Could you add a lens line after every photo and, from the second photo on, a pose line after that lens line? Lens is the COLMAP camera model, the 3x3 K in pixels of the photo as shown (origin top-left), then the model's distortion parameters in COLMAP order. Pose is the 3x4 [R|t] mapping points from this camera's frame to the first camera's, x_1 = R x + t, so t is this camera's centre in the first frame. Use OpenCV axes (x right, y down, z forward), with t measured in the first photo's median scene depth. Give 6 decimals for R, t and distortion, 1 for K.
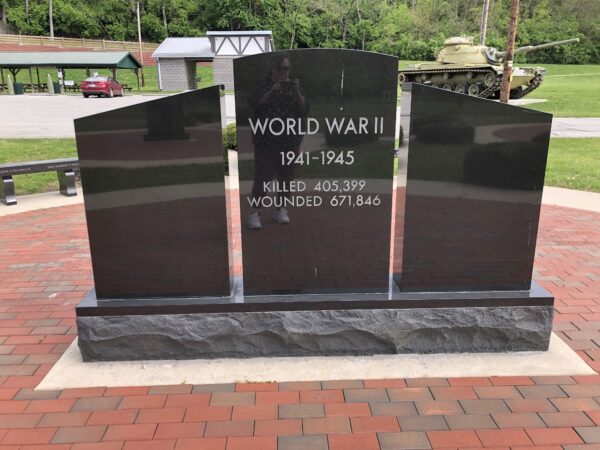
lens RADIAL K [[515.6, 0, 300.0], [0, 515.6, 225.0], [0, 0, 1]] dist [-0.001058, -0.001319]
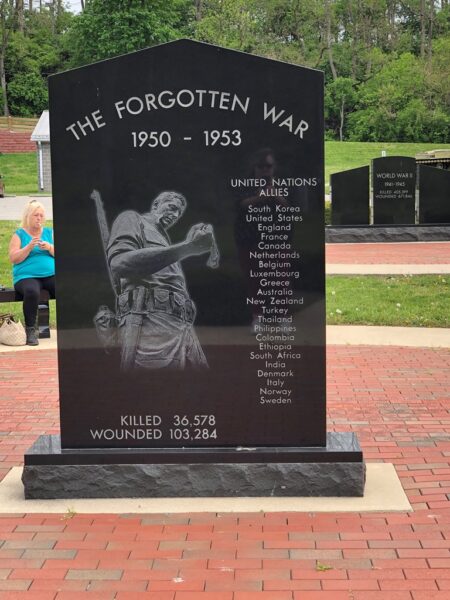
lens RADIAL K [[1071.3, 0, 225.0], [0, 1071.3, 300.0], [0, 0, 1]] dist [0.049910, 0.164126]
pose [[0.999767, -0.005790, 0.020800, -0.042150], [0.009045, 0.987079, -0.159979, 0.059693], [-0.019605, 0.160130, 0.986901, -0.201366]]
